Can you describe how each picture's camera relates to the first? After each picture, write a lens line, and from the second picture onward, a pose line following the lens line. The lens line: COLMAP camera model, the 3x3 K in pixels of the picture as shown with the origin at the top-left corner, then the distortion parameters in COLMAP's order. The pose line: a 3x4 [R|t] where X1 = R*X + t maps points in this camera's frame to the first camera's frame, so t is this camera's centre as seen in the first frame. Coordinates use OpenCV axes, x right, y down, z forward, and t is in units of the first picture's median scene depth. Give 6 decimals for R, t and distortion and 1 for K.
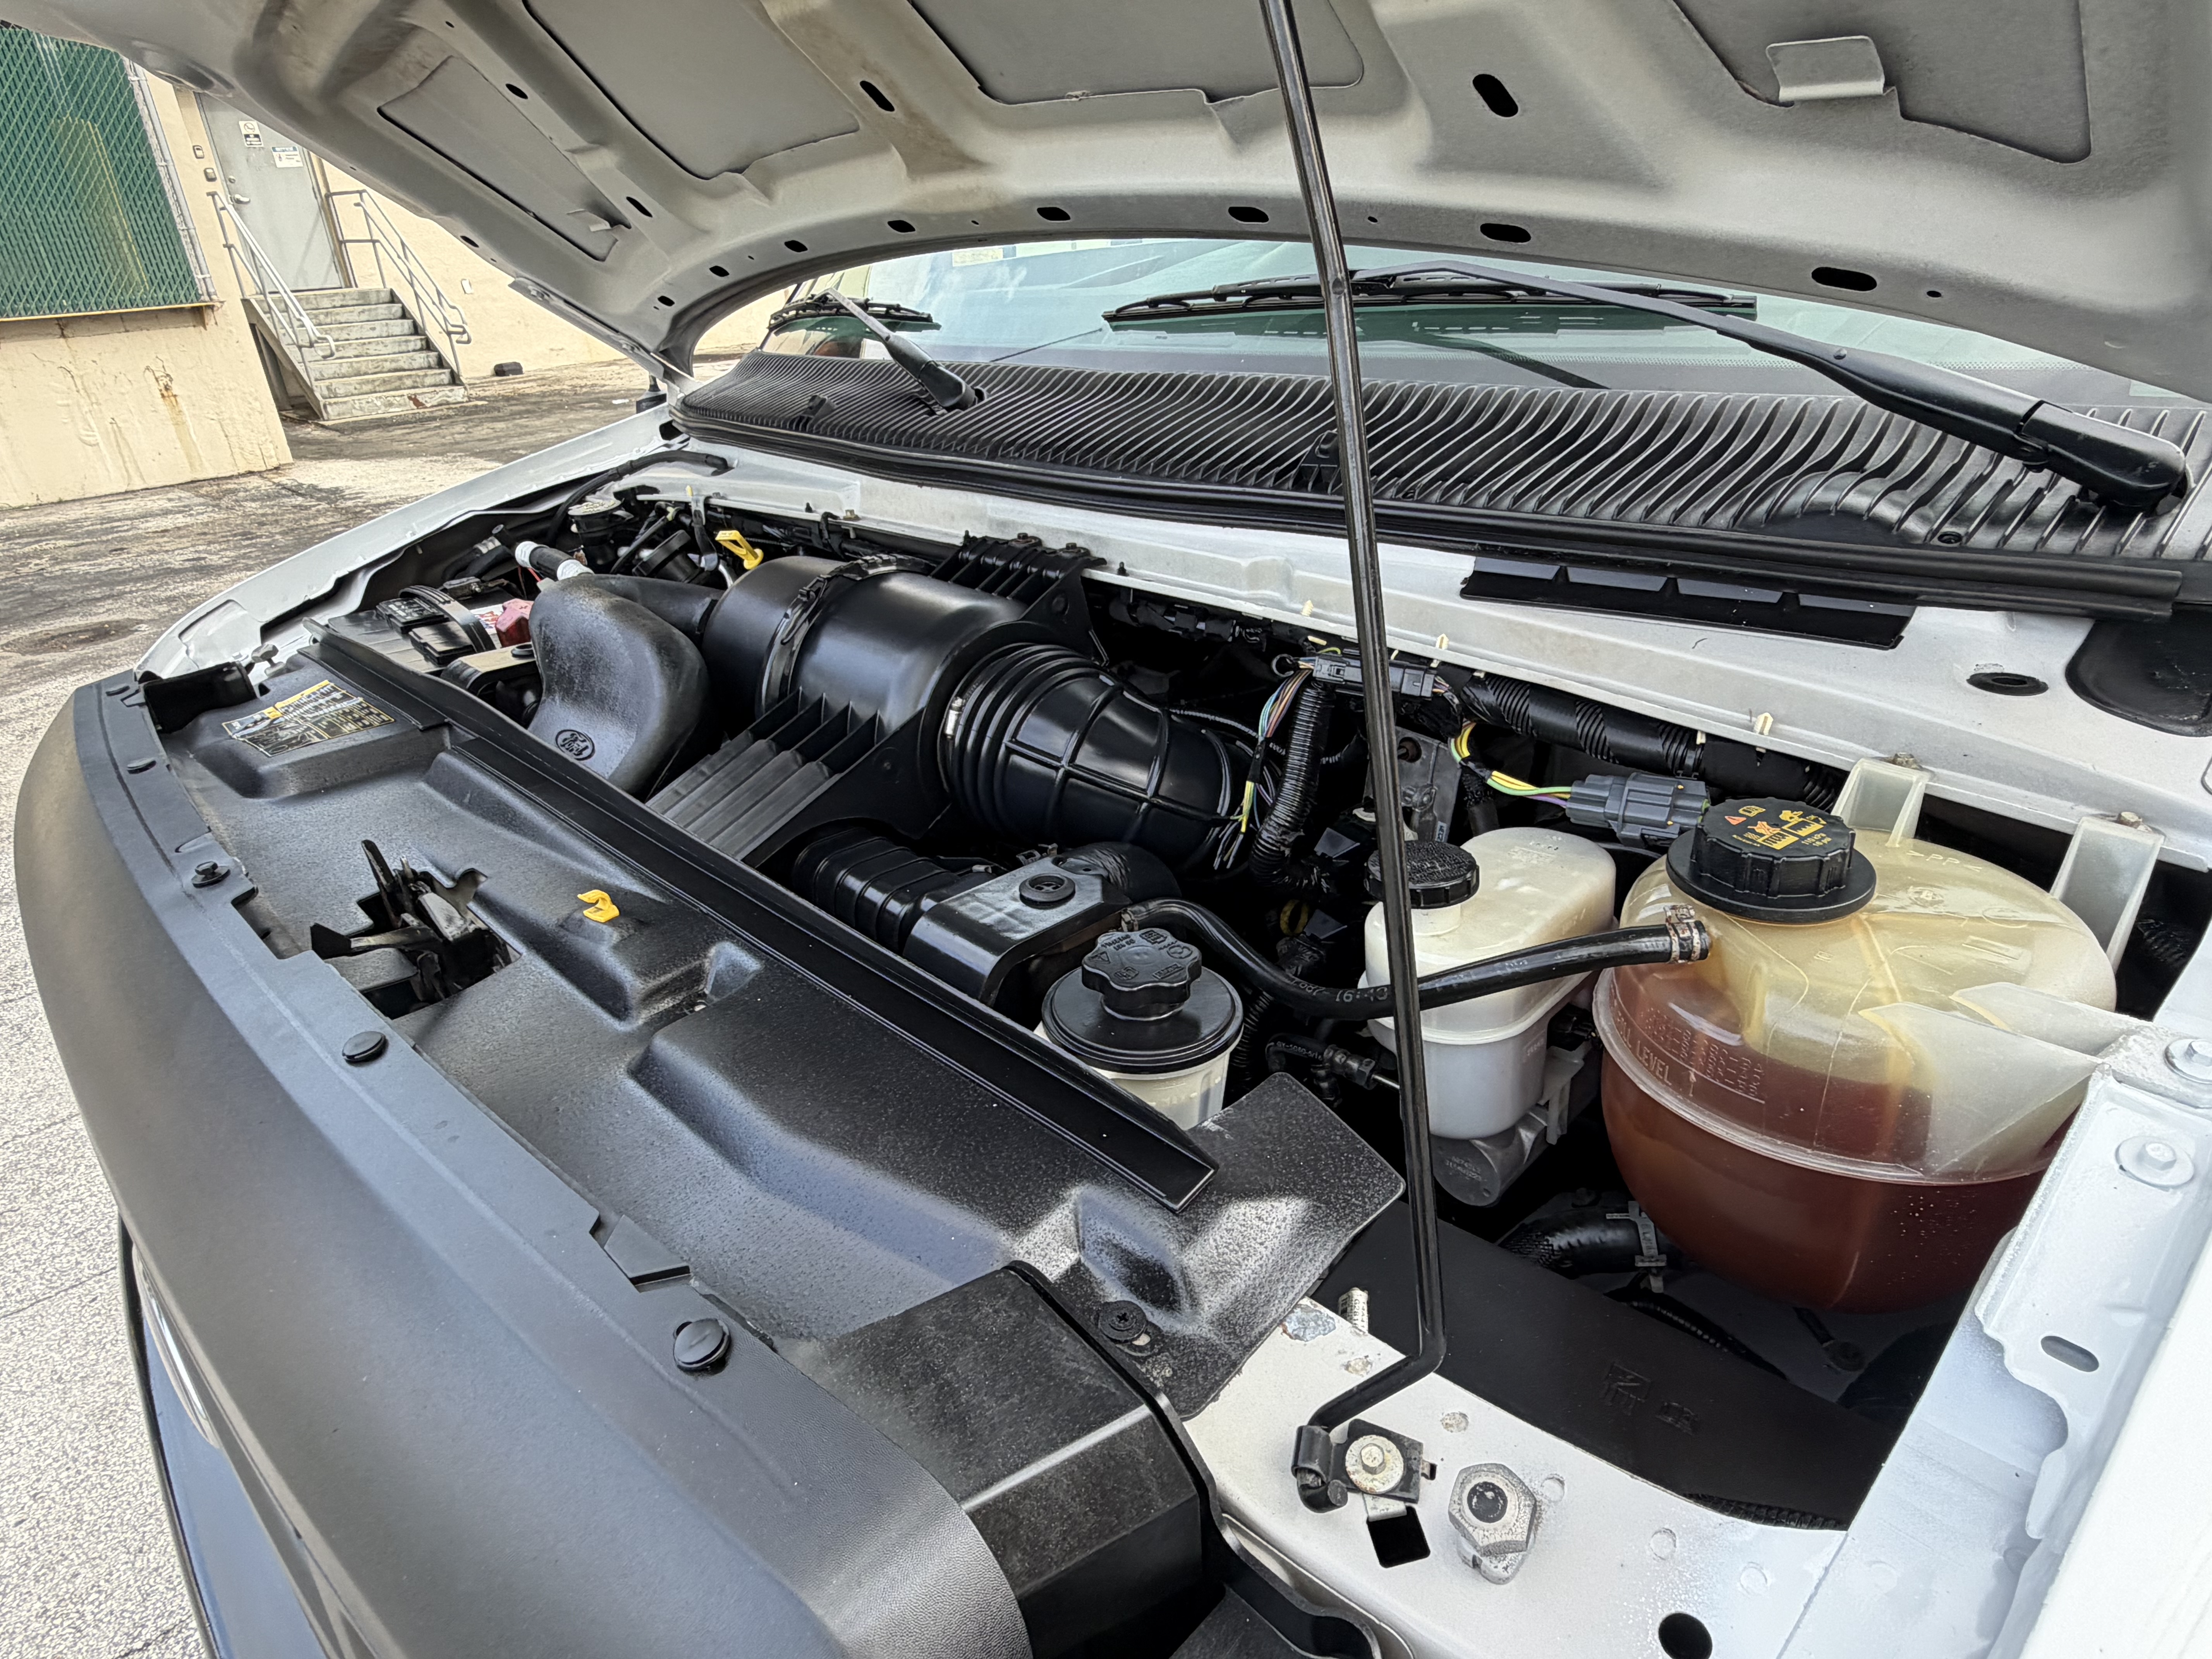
lens RADIAL K [[1247.1, 0, 1100.3], [0, 1247.1, 840.7], [0, 0, 1]] dist [0.005456, 0.002427]
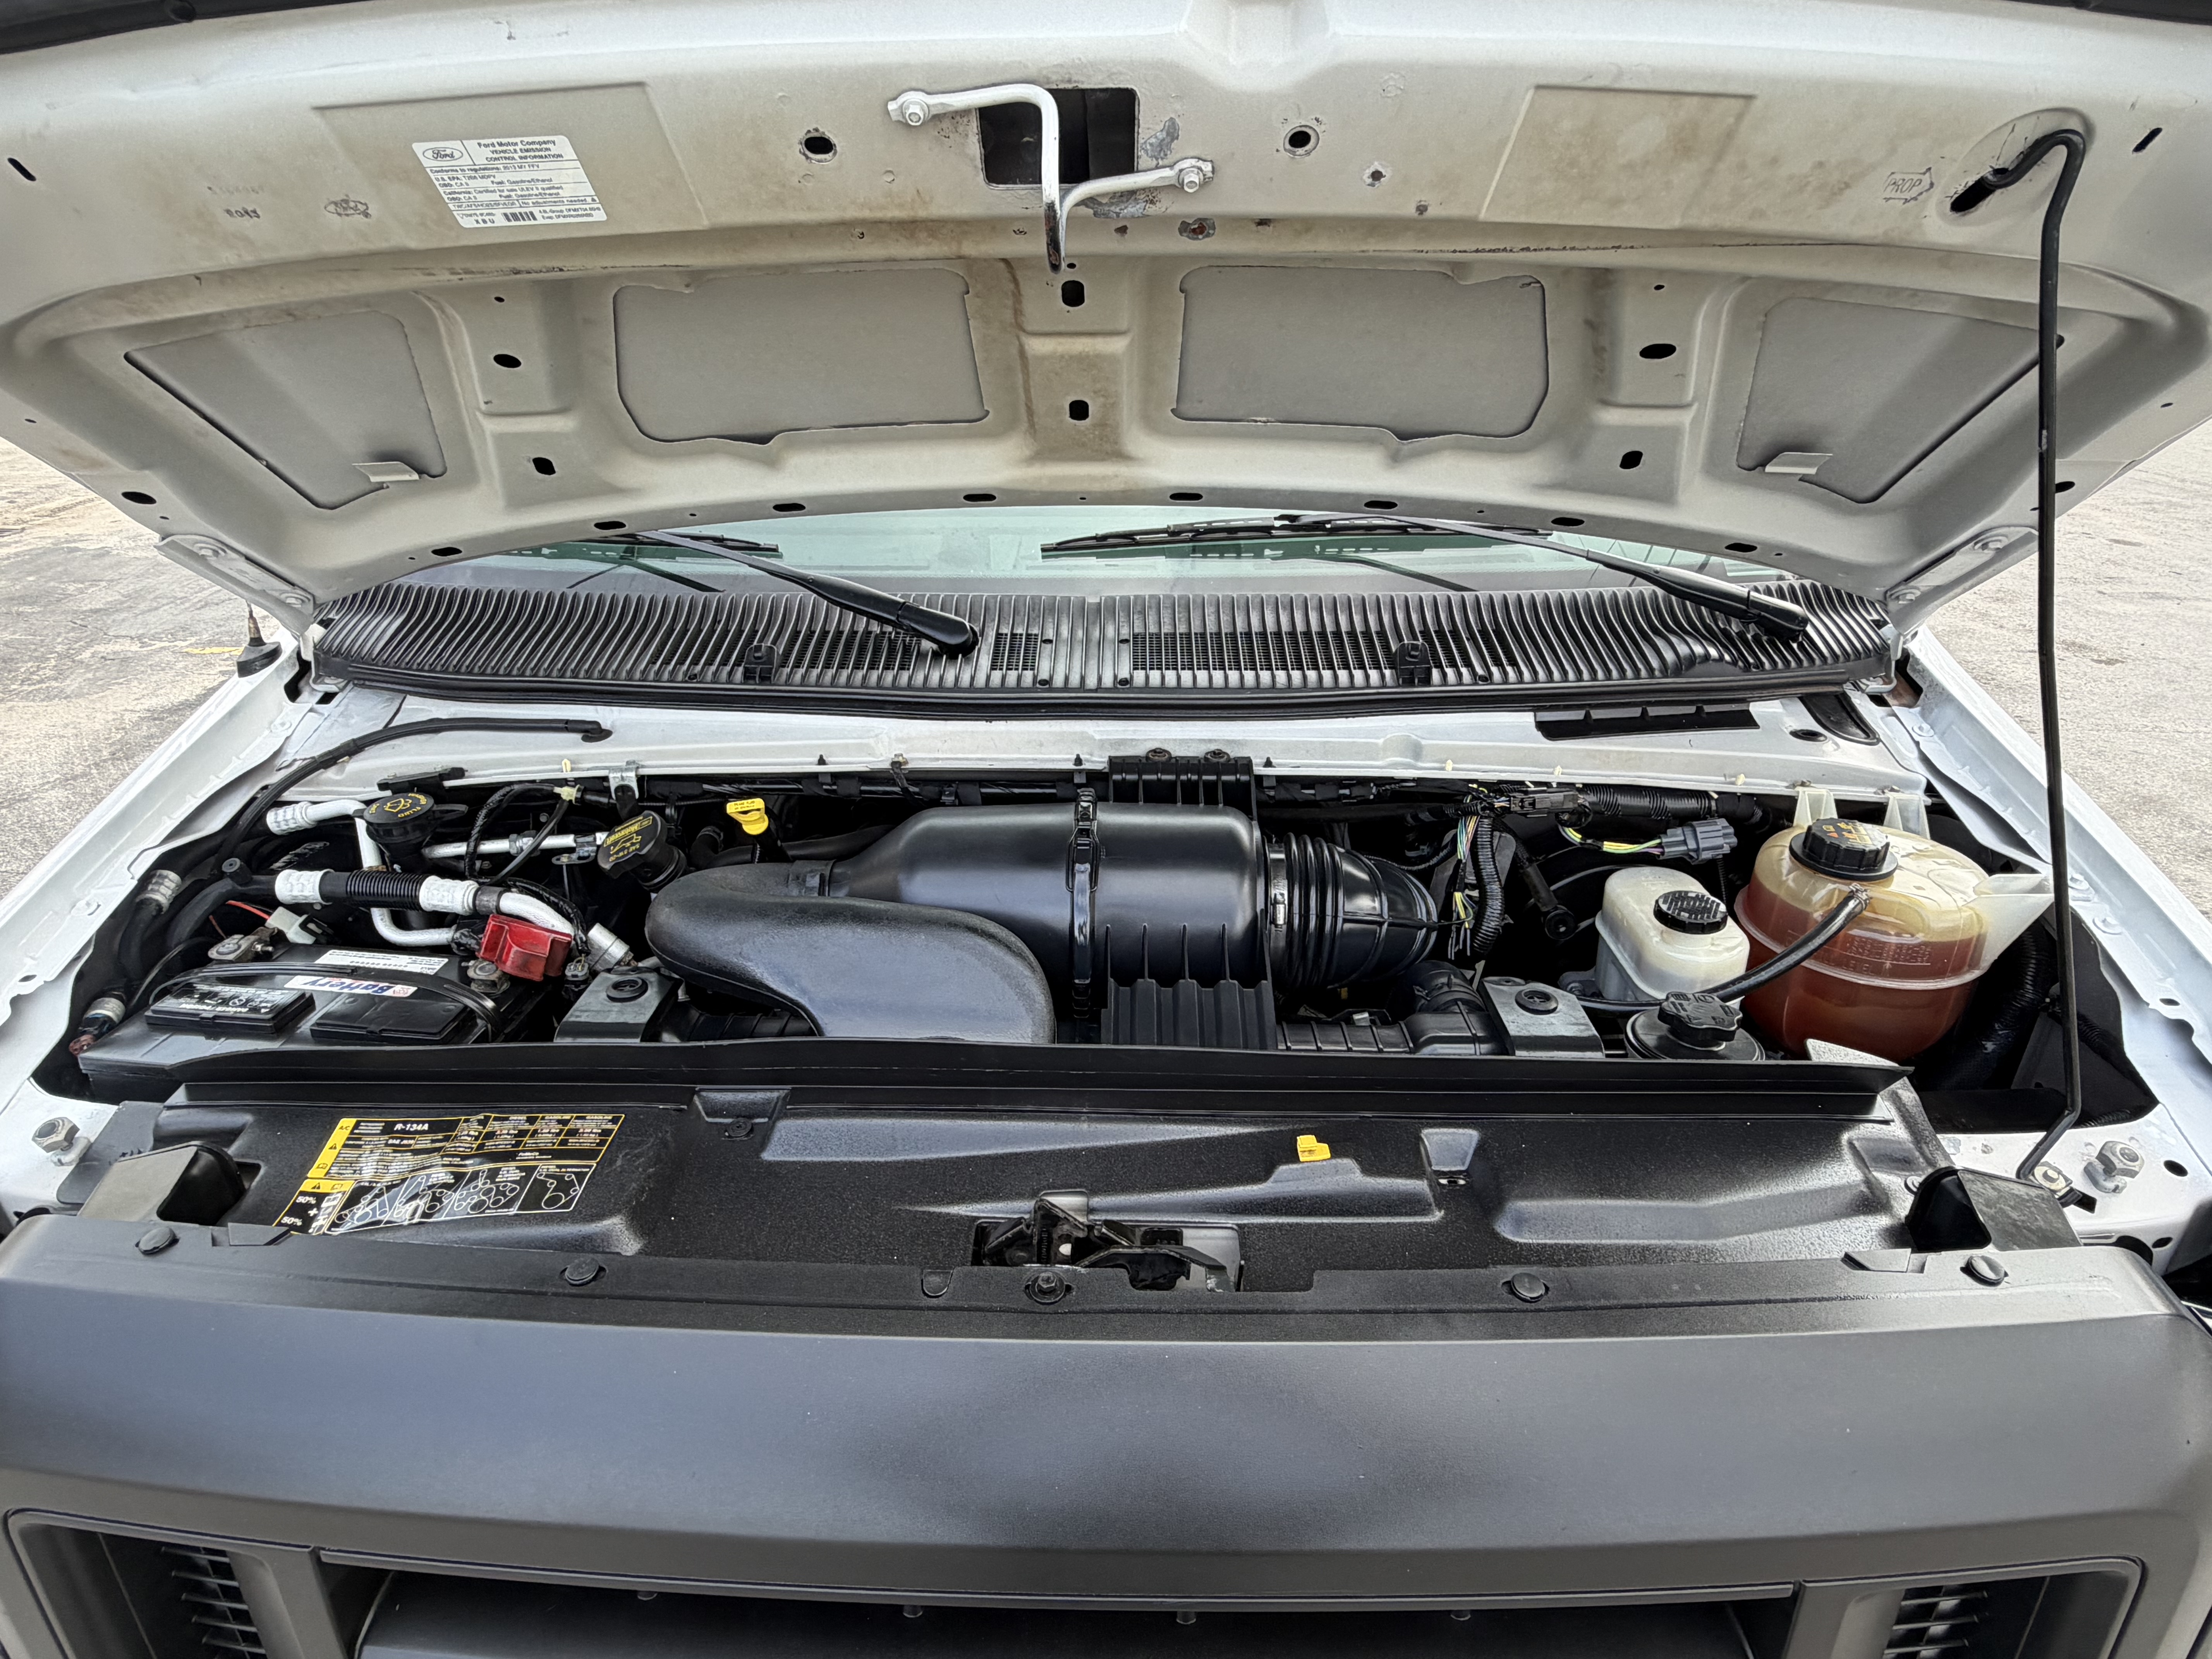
lens RADIAL K [[1247.1, 0, 1100.8], [0, 1247.1, 821.4], [0, 0, 1]] dist [0.005456, 0.002427]
pose [[0.708974, -0.240645, 0.662907, -1.017065], [0.276505, 0.959571, 0.052619, -0.291996], [-0.648768, 0.145992, 0.746851, 0.187208]]
